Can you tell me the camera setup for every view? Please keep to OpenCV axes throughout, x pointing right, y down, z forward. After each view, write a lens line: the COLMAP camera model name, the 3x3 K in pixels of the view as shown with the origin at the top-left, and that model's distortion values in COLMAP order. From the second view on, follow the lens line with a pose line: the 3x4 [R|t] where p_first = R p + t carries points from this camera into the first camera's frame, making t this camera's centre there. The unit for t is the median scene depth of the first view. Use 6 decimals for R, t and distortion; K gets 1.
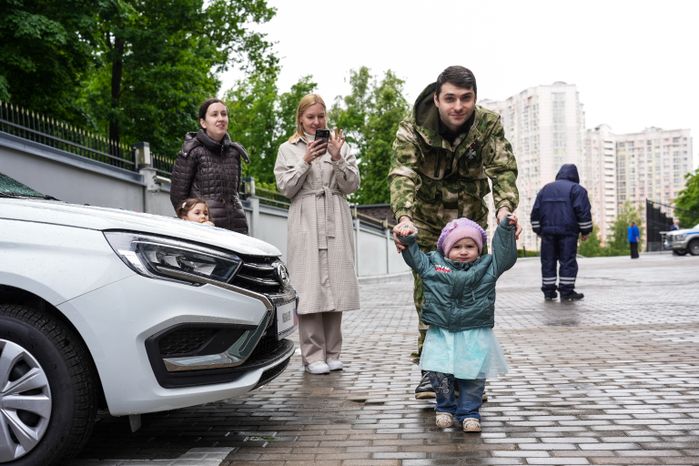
lens RADIAL K [[813.3, 0, 348.9], [0, 813.3, 233.6], [0, 0, 1]] dist [-0.020835, 0.000000]
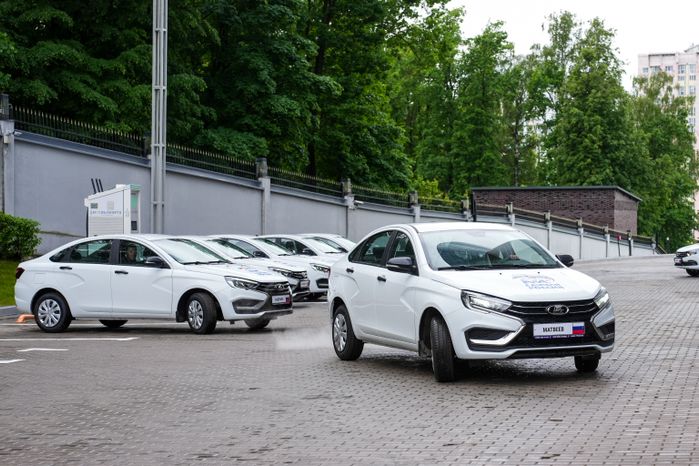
lens RADIAL K [[1249.7, 0, 349.5], [0, 1249.7, 233.5], [0, 0, 1]] dist [0.035698, 0.000000]
pose [[0.982190, 0.036869, -0.184237, 0.046179], [-0.030880, 0.998901, 0.035271, -0.019516], [0.185335, -0.028953, 0.982249, -0.311269]]
